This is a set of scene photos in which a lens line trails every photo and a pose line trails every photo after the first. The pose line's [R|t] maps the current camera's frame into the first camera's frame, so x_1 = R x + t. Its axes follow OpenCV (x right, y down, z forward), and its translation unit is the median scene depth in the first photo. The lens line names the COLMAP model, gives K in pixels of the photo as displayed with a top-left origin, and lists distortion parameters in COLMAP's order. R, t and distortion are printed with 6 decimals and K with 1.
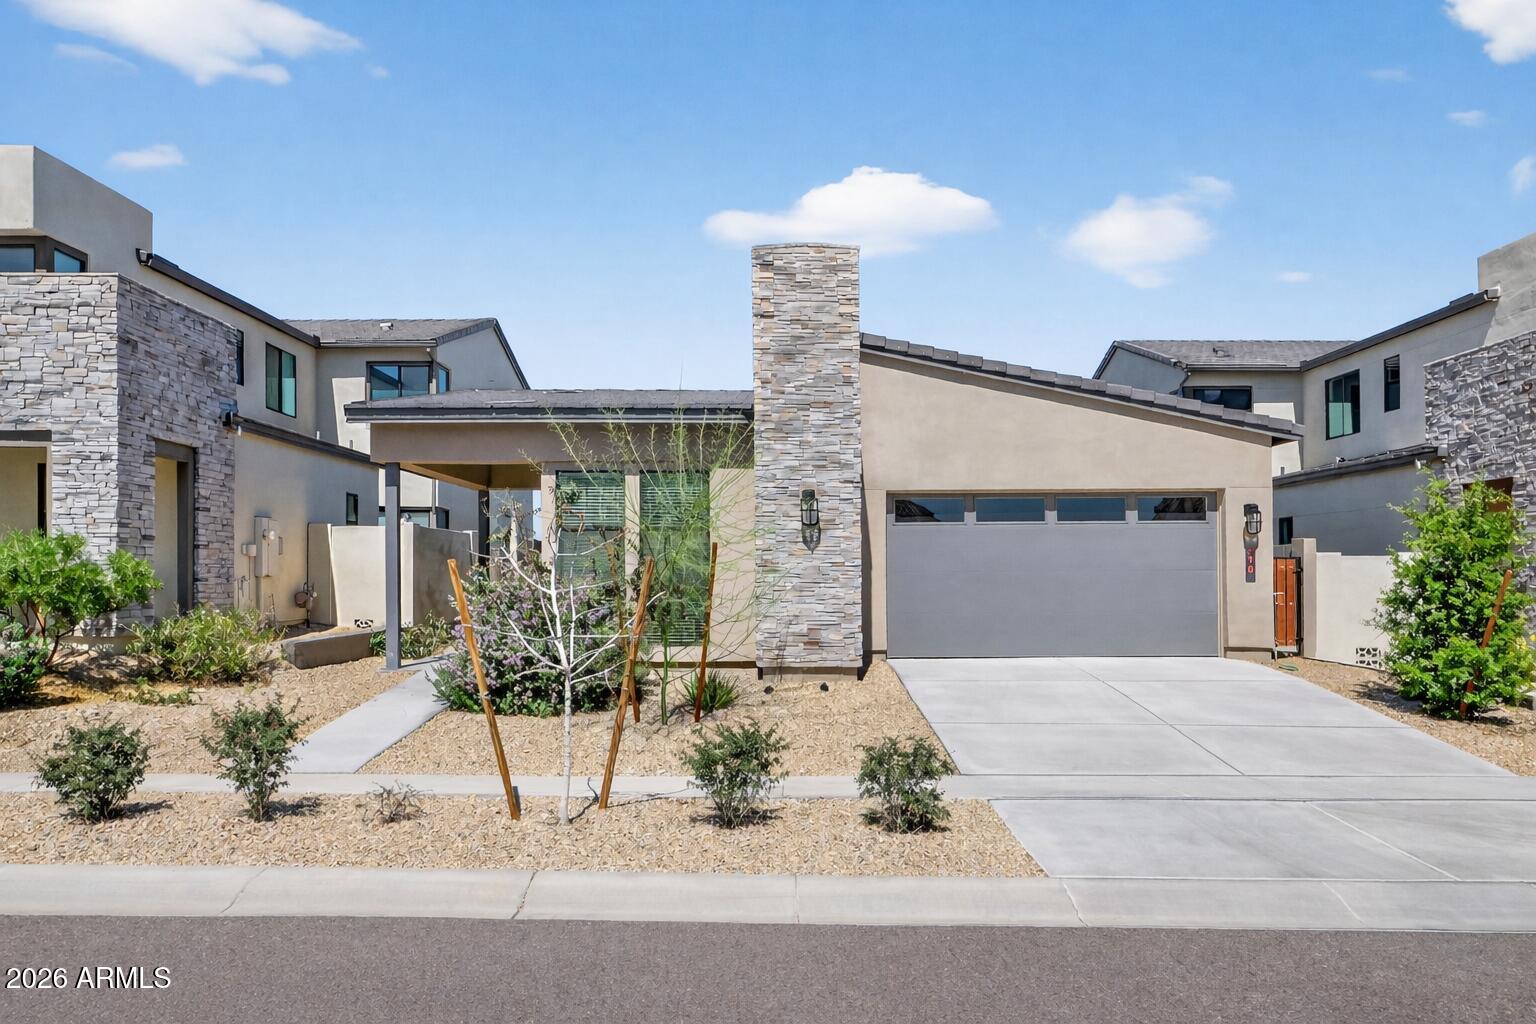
lens RADIAL K [[1090.5, 0, 768.0], [0, 1090.5, 512.0], [0, 0, 1]] dist [0.003574, 0.002241]
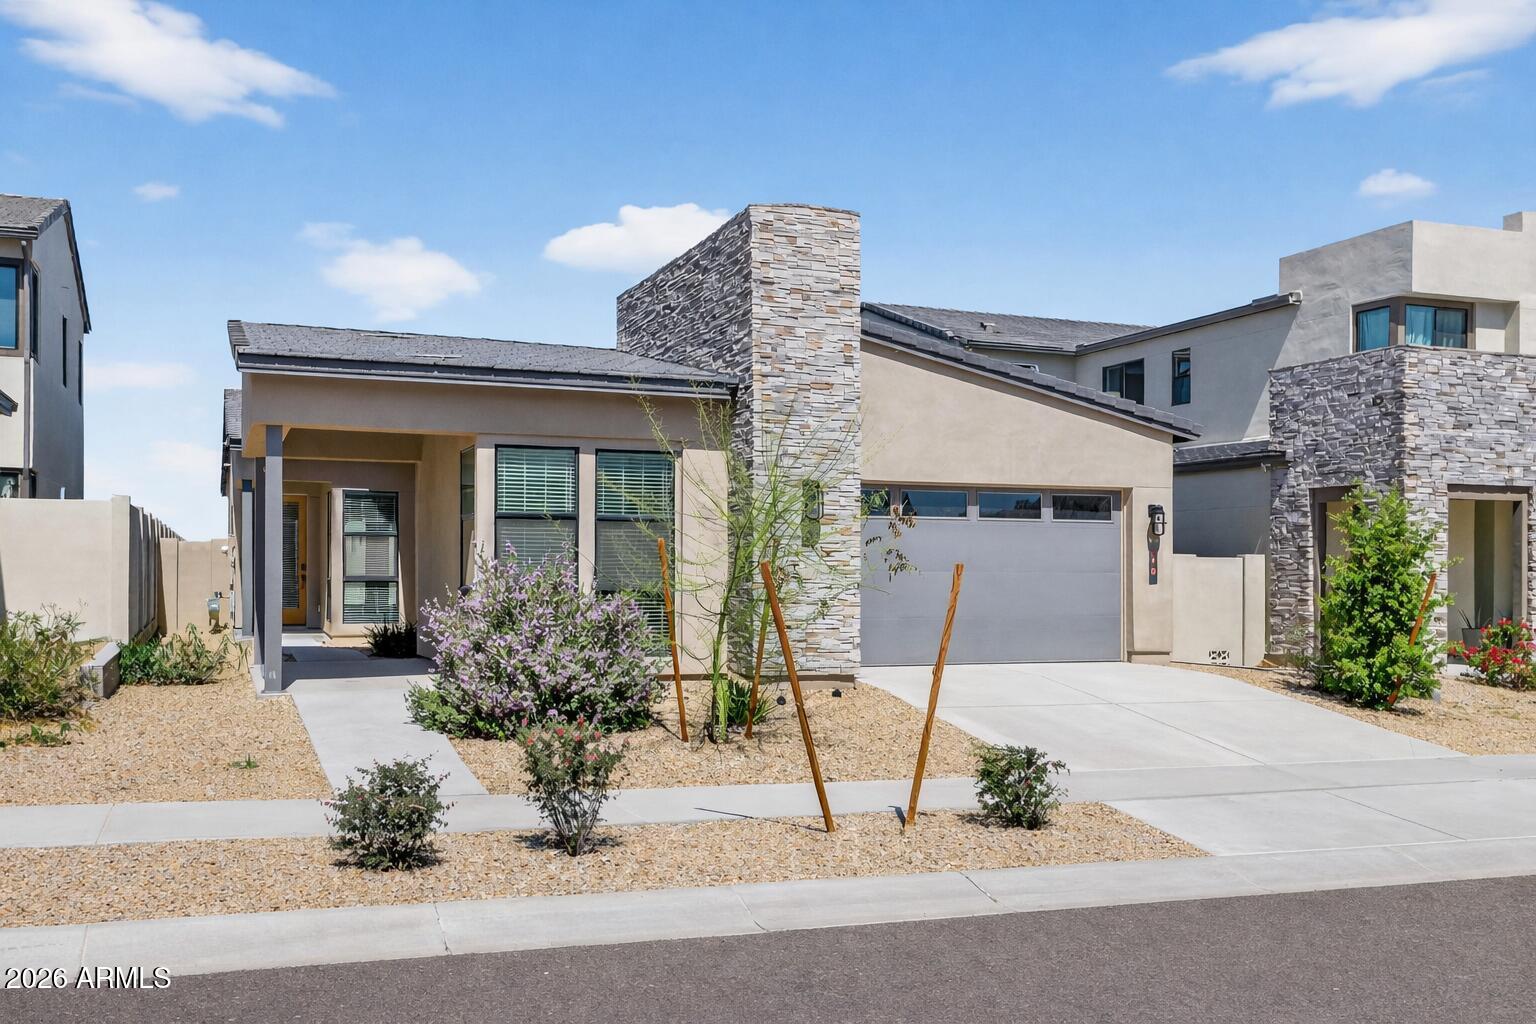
lens RADIAL K [[1453.6, 0, 768.0], [0, 1453.6, 512.0], [0, 0, 1]] dist [-0.016209, -0.007685]
pose [[0.931040, 0.024488, 0.364095, -0.352168], [-0.031538, 0.999412, 0.013430, -0.007162], [-0.363552, -0.023987, 0.931265, -0.087404]]
